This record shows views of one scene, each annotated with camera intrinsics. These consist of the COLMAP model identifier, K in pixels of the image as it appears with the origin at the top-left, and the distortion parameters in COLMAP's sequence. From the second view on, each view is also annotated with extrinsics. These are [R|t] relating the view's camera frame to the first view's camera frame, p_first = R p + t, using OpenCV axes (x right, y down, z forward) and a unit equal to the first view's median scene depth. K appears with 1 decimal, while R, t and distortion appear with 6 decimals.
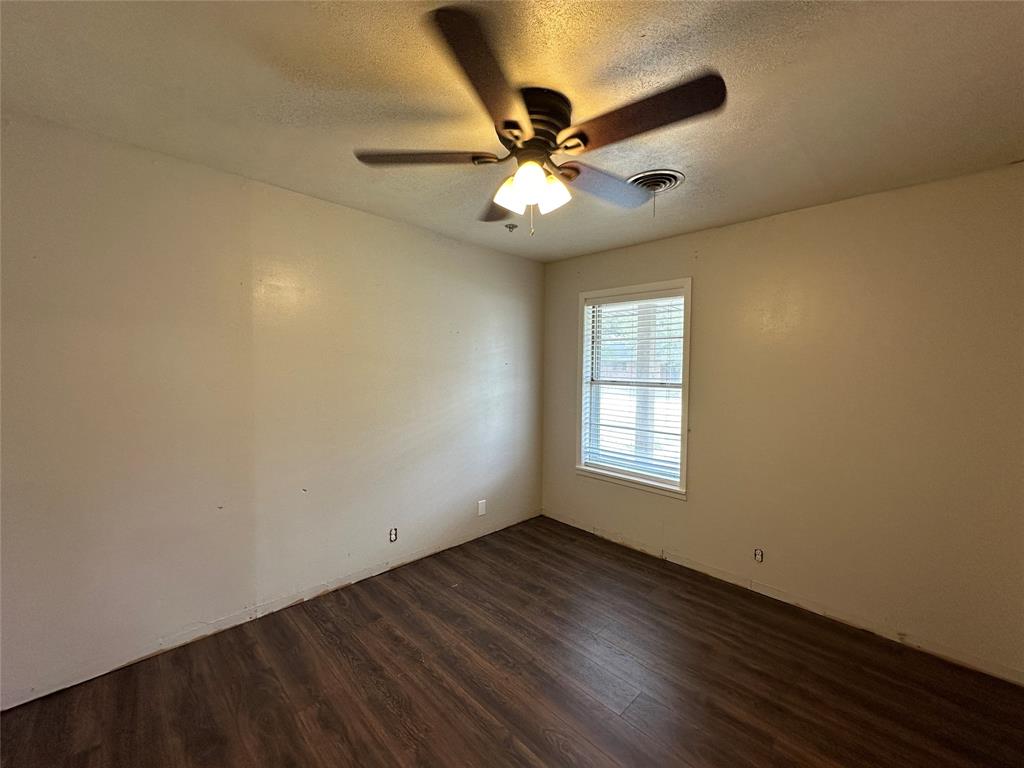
lens RADIAL K [[409.5, 0, 514.1], [0, 409.5, 385.0], [0, 0, 1]] dist [-0.008488, -0.000238]
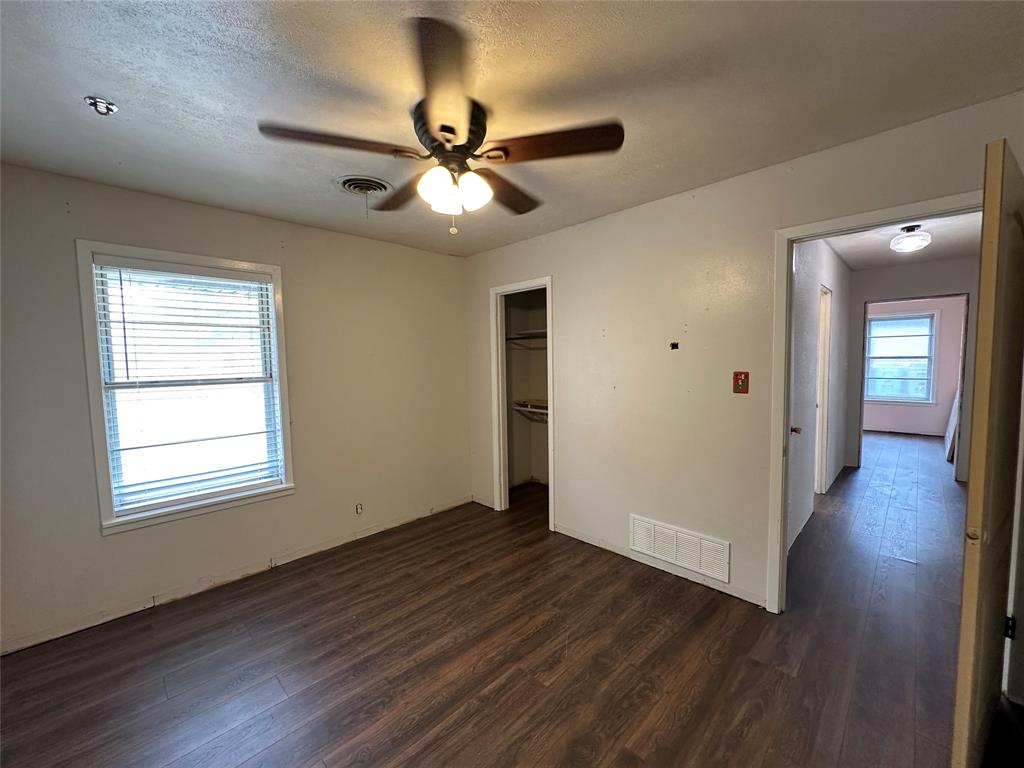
lens RADIAL K [[409.5, 0, 512.6], [0, 409.5, 385.8], [0, 0, 1]] dist [-0.008488, -0.000238]
pose [[-0.015590, -0.085196, 0.996242, -0.625680], [0.054389, 0.994816, 0.085926, -0.039278], [-0.998398, 0.055524, -0.010875, 0.525594]]
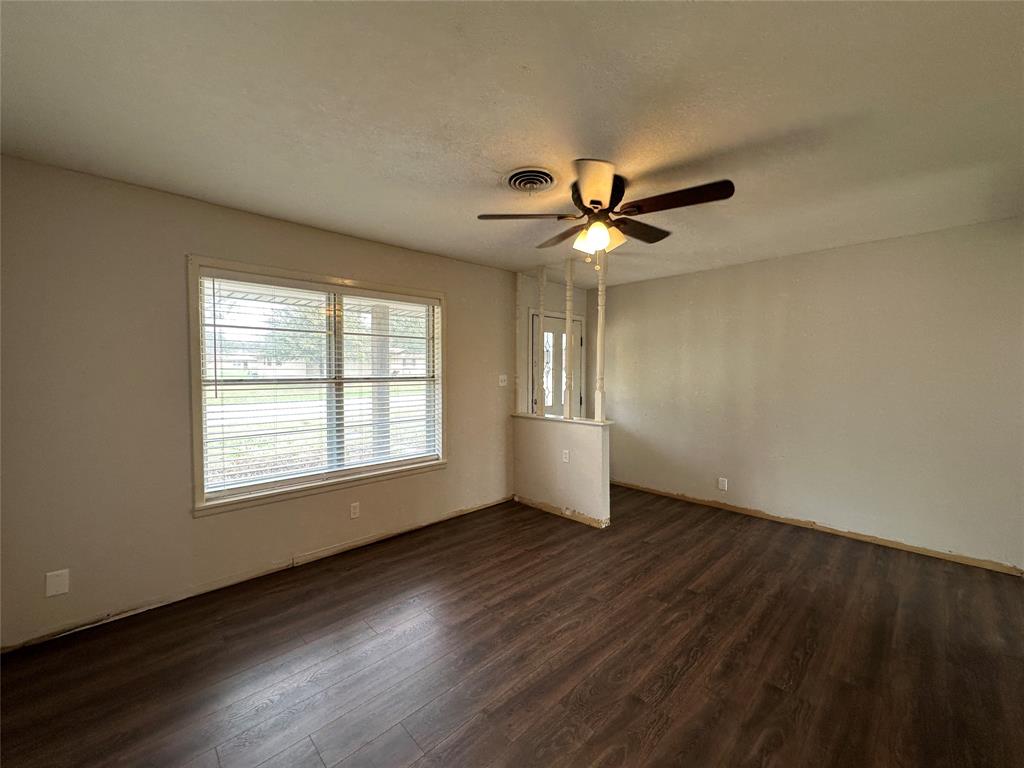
lens RADIAL K [[409.5, 0, 515.4], [0, 409.5, 389.5], [0, 0, 1]] dist [-0.008488, -0.000238]
pose [[0.032542, -0.078061, 0.996417, -0.697842], [0.036494, 0.996373, 0.076865, -0.044240], [-0.998804, 0.033862, 0.035272, 0.595714]]
